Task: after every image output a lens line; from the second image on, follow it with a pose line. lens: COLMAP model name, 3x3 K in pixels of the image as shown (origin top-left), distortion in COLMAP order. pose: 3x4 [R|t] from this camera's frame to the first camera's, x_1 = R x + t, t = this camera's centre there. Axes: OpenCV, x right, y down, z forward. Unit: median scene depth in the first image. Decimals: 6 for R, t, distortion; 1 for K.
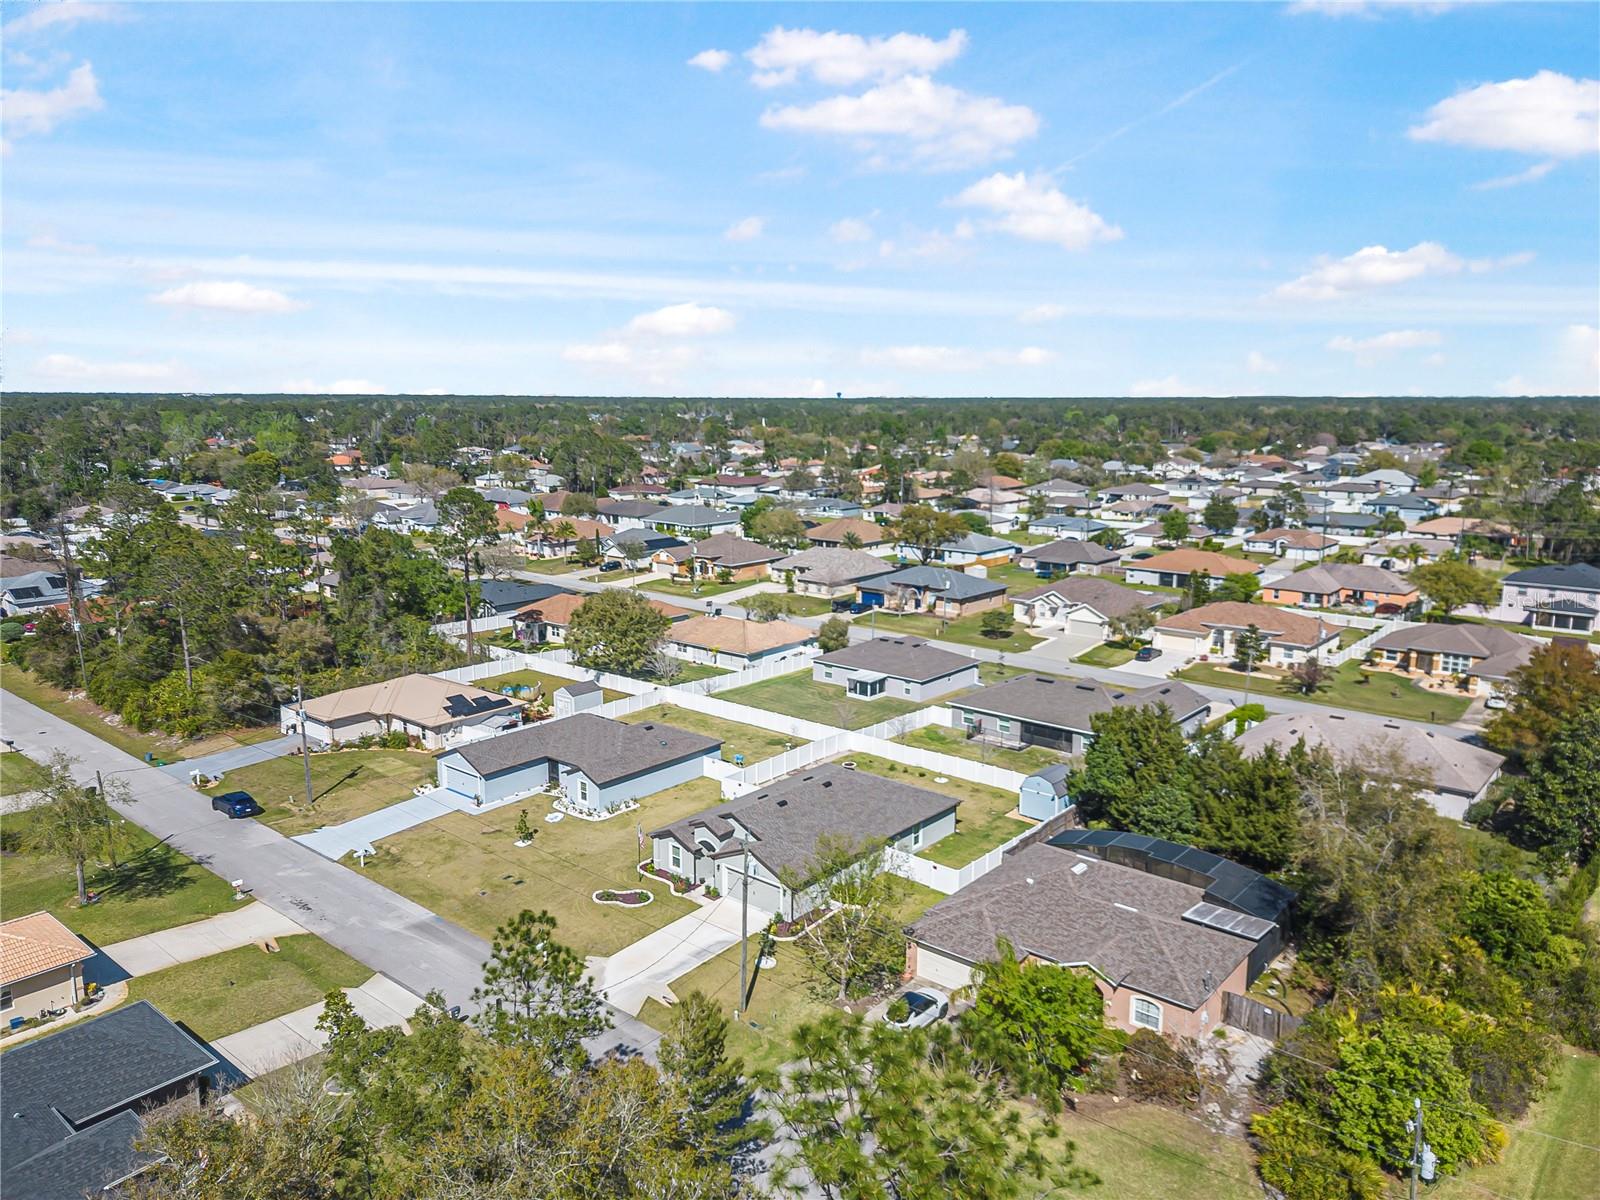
lens RADIAL K [[1114.4, 0, 798.7], [0, 1114.4, 593.2], [0, 0, 1]] dist [0.068679, -0.066091]
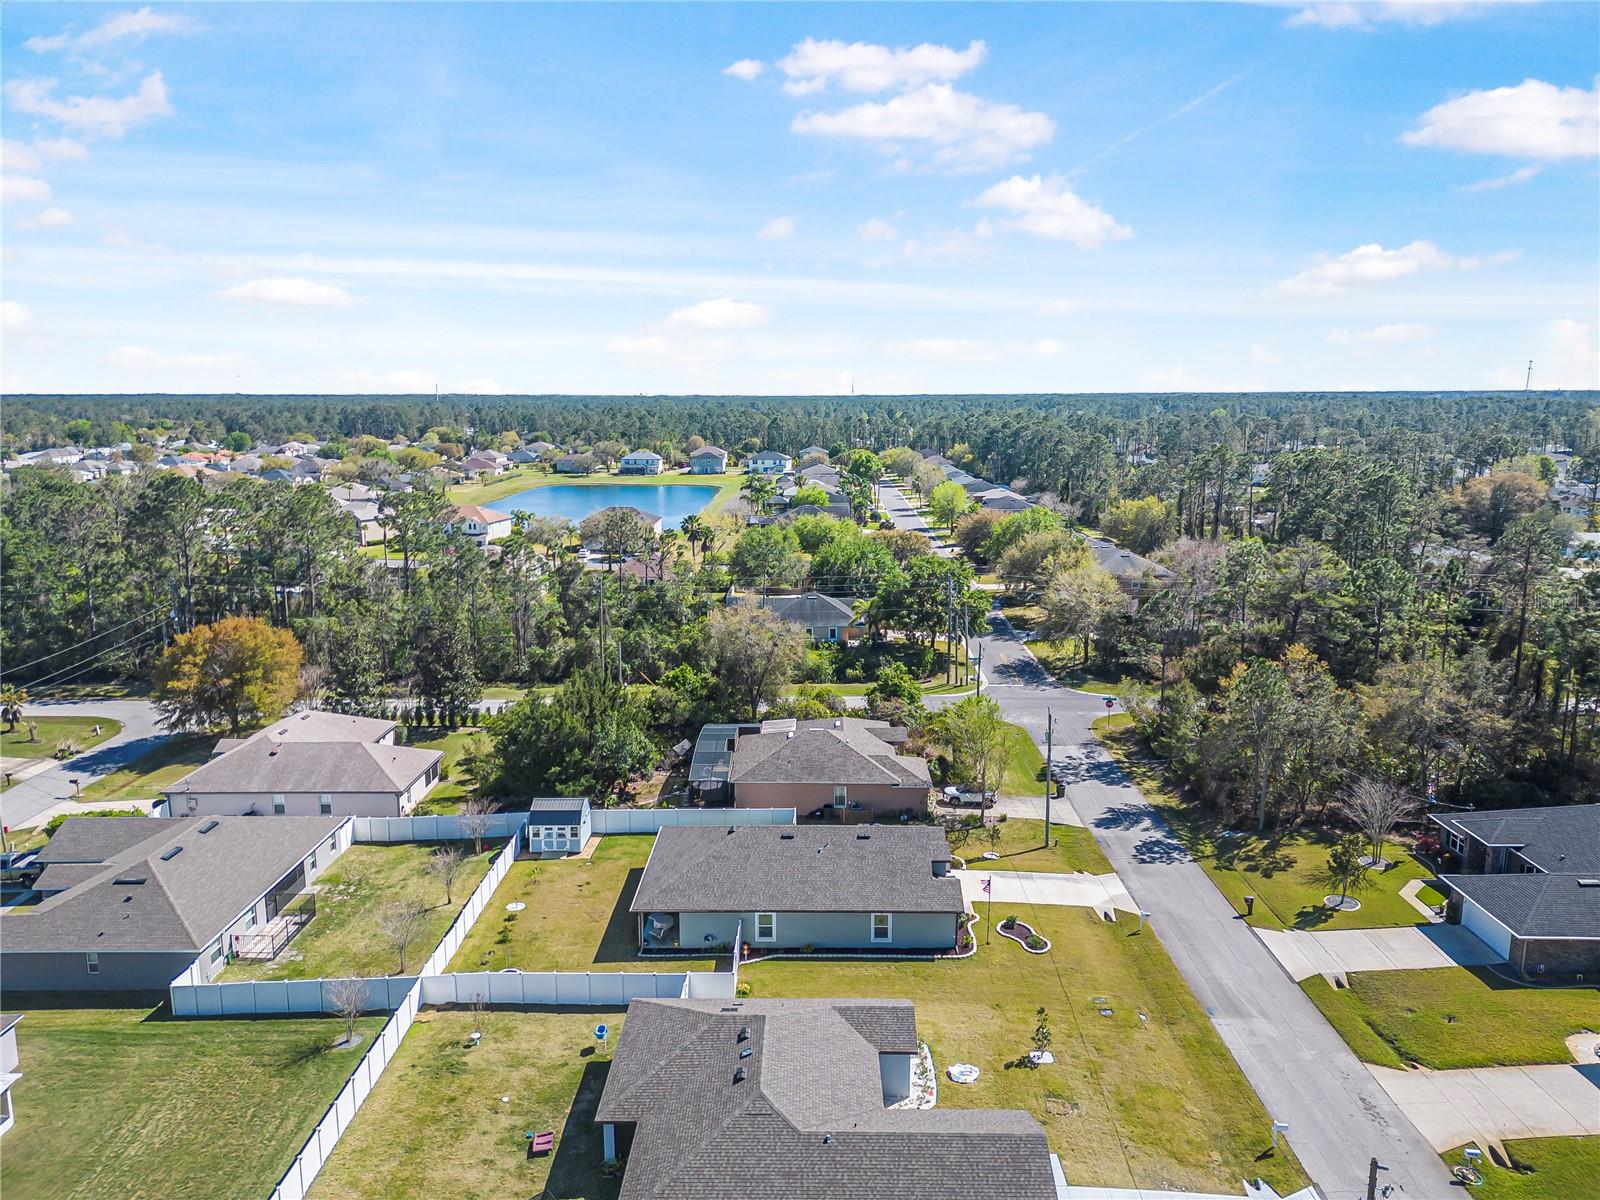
lens RADIAL K [[1114.4, 0, 798.7], [0, 1114.4, 593.2], [0, 0, 1]] dist [0.068679, -0.066091]
pose [[-0.633940, -0.134326, 0.761628, -0.498828], [0.138057, 0.949328, 0.282341, -0.204241], [-0.760961, 0.284135, -0.583272, 1.121349]]
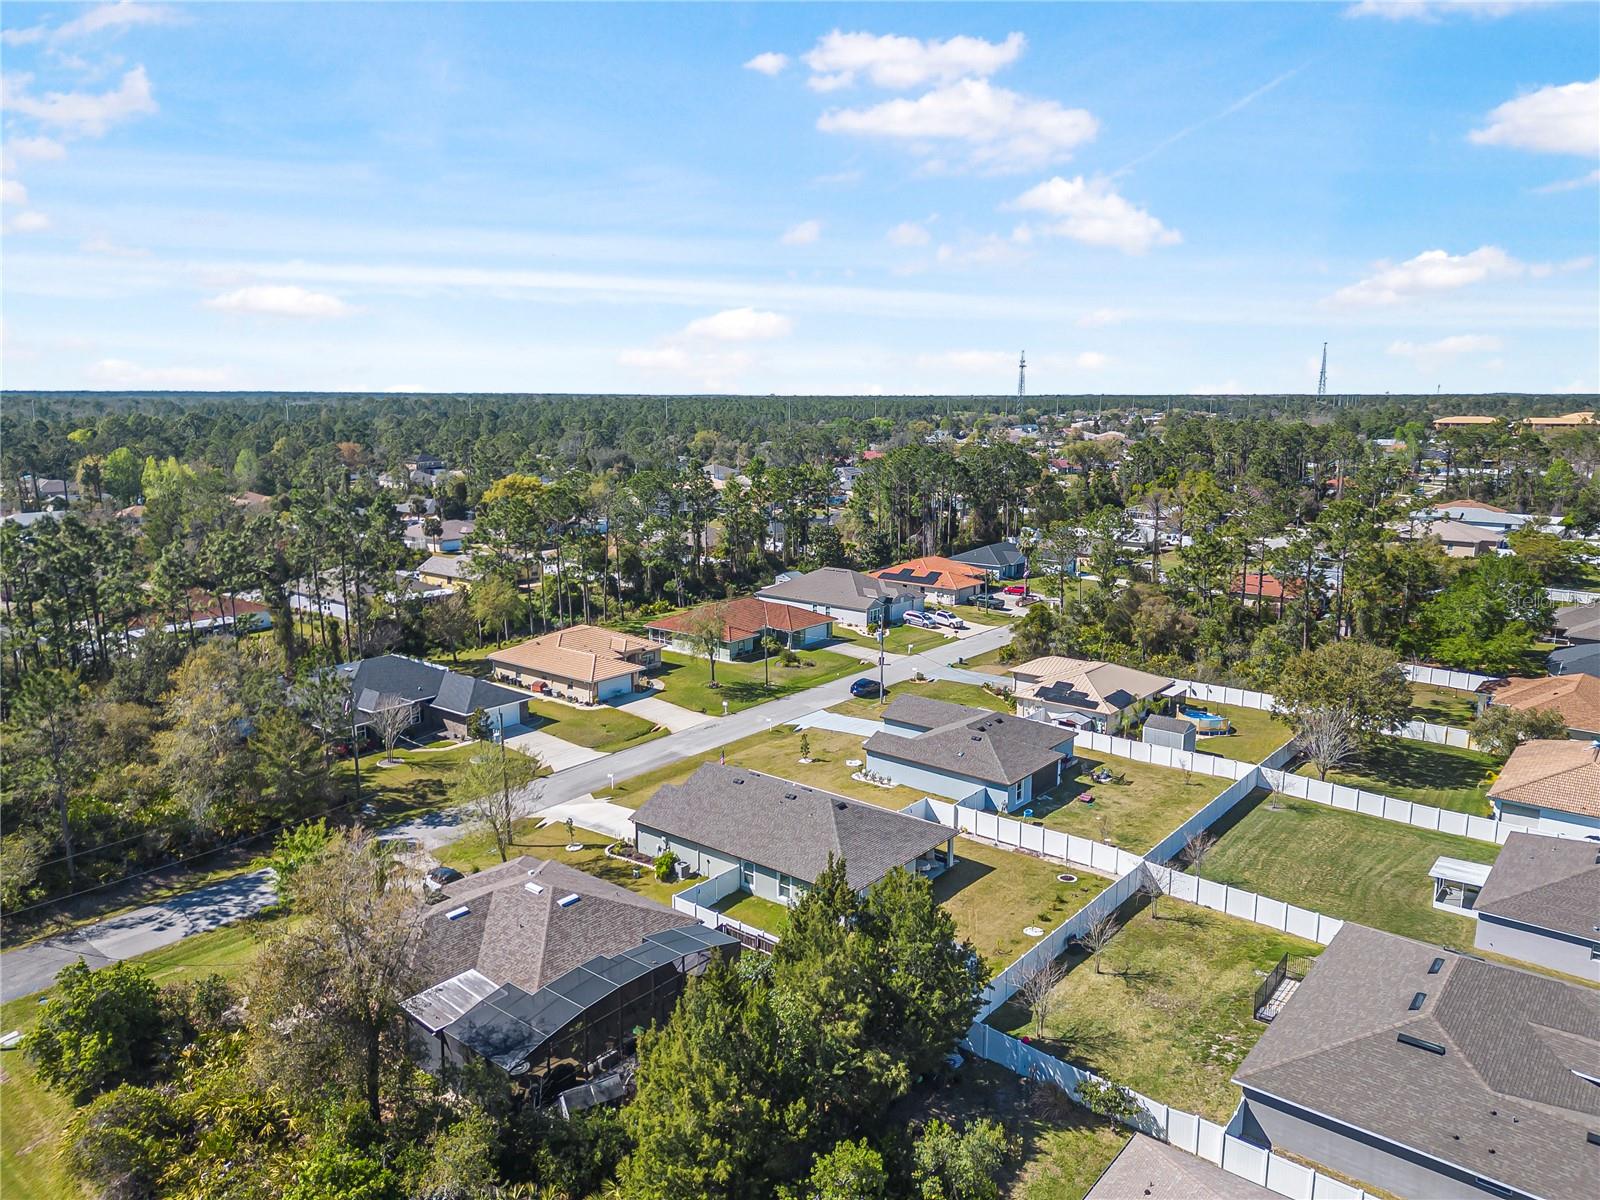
lens RADIAL K [[1116.3, 0, 802.4], [0, 1116.3, 573.5], [0, 0, 1]] dist [0.121758, -0.194159]
pose [[0.024300, 0.158436, -0.987070, 0.725249], [-0.177430, 0.972370, 0.151709, -0.126196], [0.983833, 0.171450, 0.051740, 0.703209]]
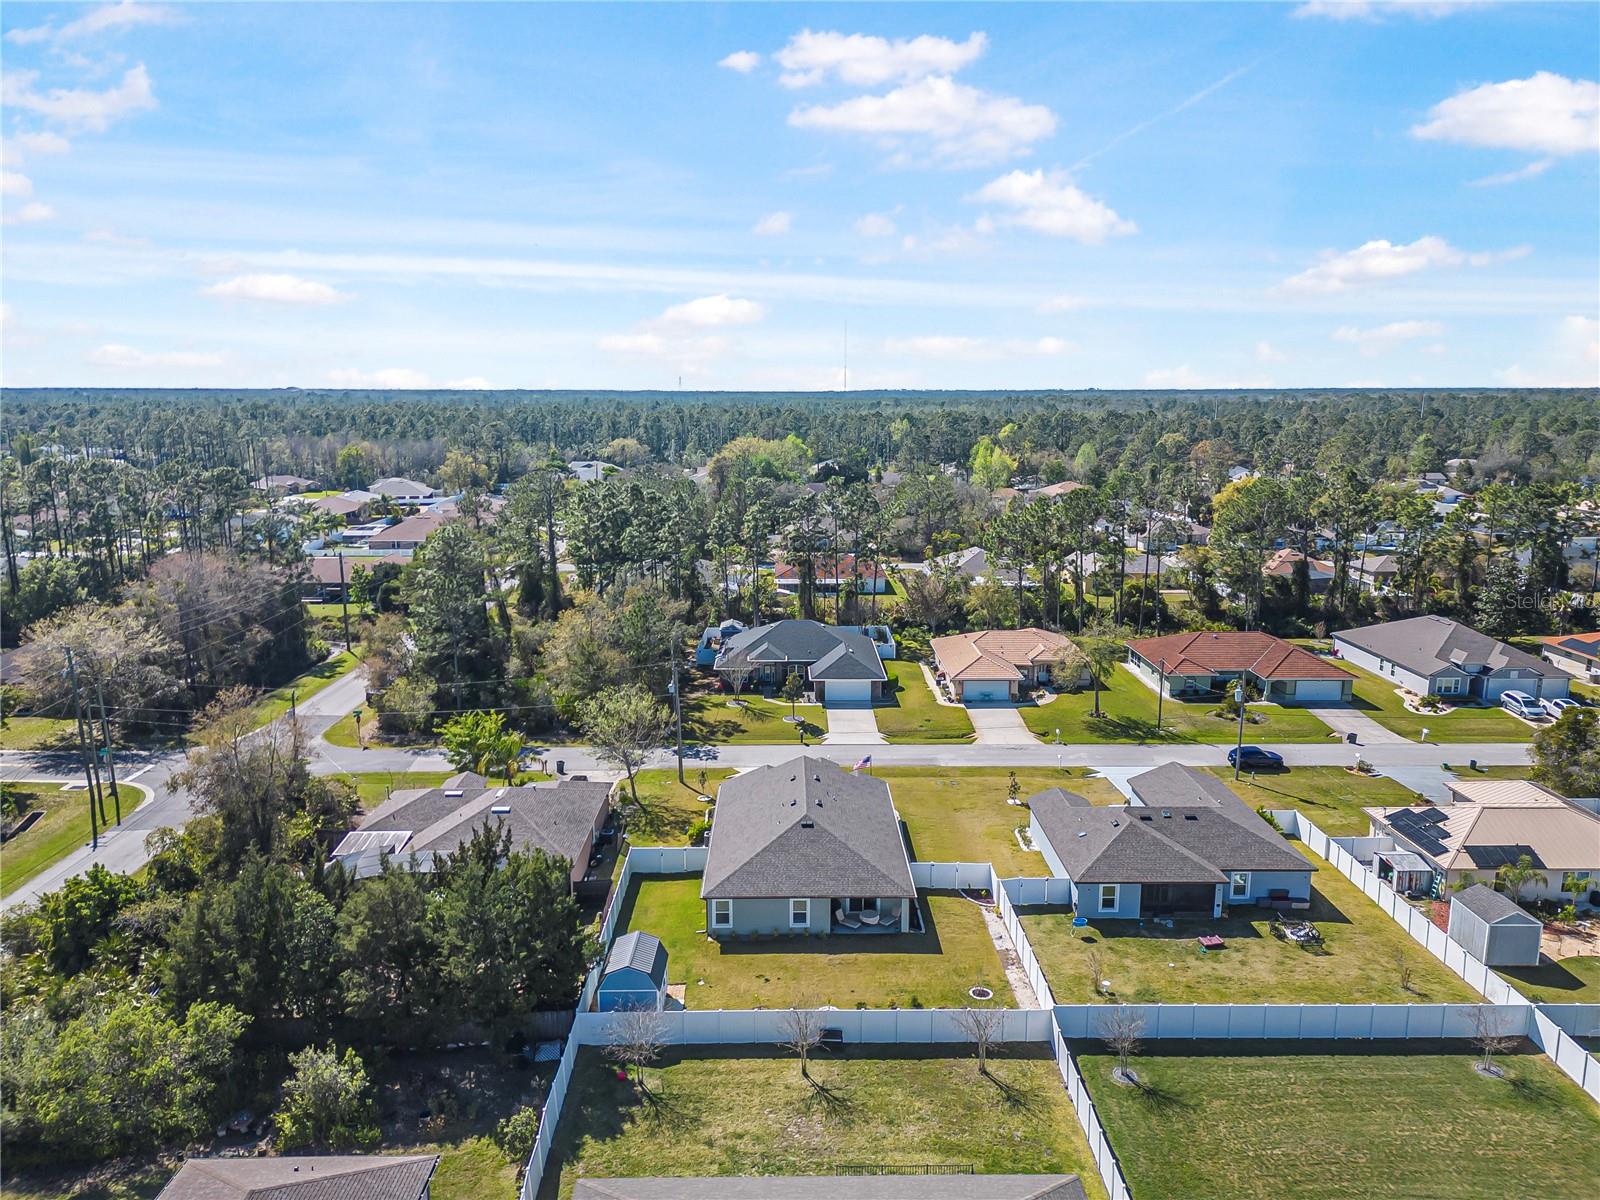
lens RADIAL K [[1116.3, 0, 802.4], [0, 1116.3, 573.5], [0, 0, 1]] dist [0.121758, -0.194159]
pose [[-0.753190, 0.105927, -0.649218, 0.472183], [-0.115731, 0.950216, 0.289303, -0.223714], [0.647542, 0.293035, -0.703434, 1.233603]]
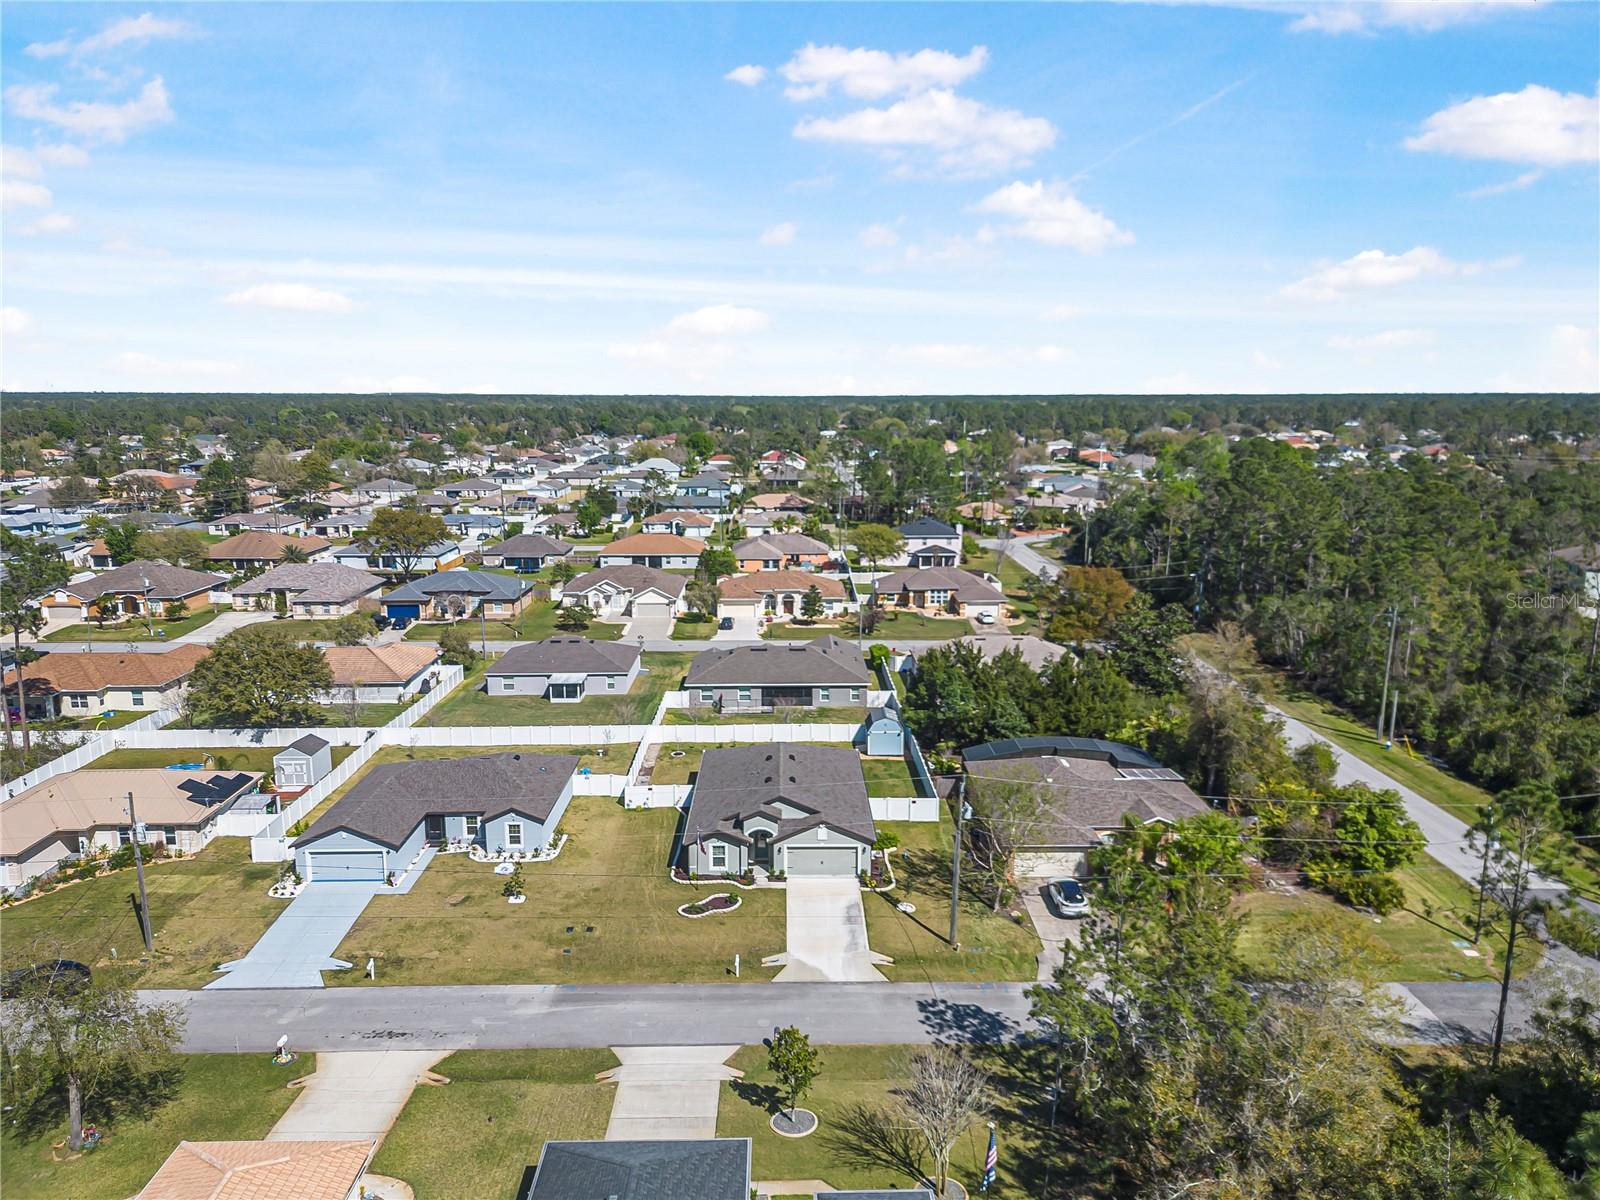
lens RADIAL K [[1114.4, 0, 798.7], [0, 1114.4, 593.2], [0, 0, 1]] dist [0.068679, -0.066091]
pose [[0.752553, -0.116244, 0.648190, -0.488777], [0.114729, 0.992387, 0.044771, -0.024206], [-0.648460, 0.040674, 0.760161, 0.135374]]
